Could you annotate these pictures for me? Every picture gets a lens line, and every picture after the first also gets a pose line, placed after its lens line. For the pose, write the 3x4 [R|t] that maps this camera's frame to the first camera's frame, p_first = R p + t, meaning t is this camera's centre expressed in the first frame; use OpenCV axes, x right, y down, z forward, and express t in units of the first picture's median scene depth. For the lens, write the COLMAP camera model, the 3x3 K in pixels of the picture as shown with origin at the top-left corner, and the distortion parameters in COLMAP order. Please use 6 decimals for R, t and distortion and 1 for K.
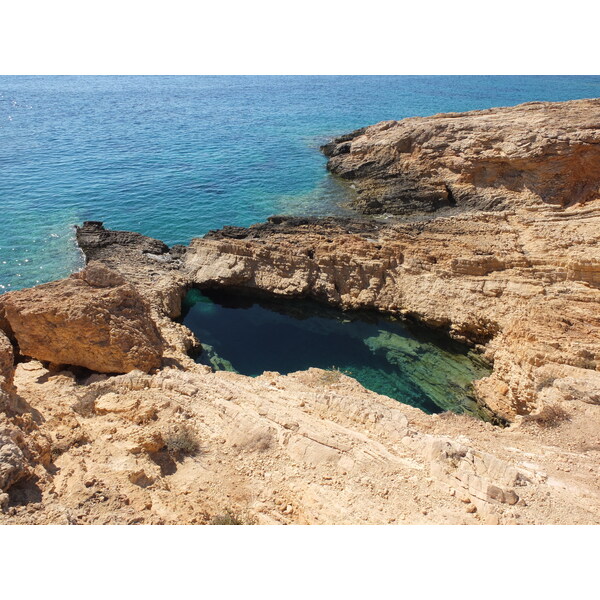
lens RADIAL K [[476.7, 0, 304.2], [0, 476.7, 282.1], [0, 0, 1]] dist [-0.048493, 0.045743]
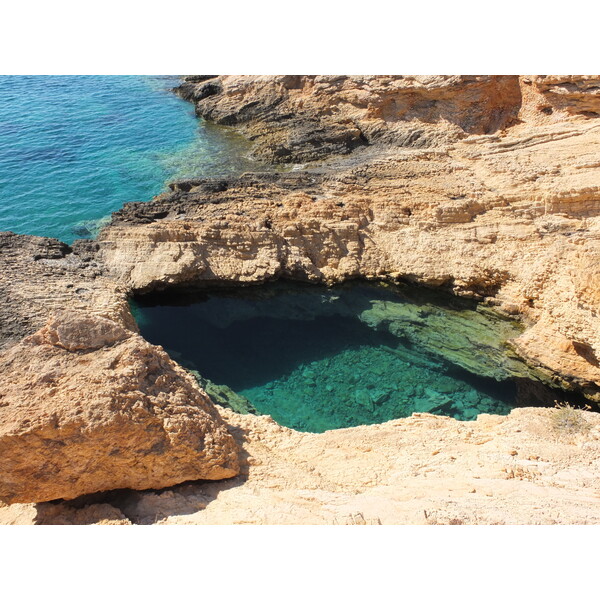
lens RADIAL K [[476.7, 0, 304.2], [0, 476.7, 282.1], [0, 0, 1]] dist [-0.048493, 0.045743]
pose [[0.923736, -0.199928, 0.326711, -0.226480], [0.157719, 0.975837, 0.151221, -0.081130], [-0.349050, -0.088159, 0.932948, 0.207918]]
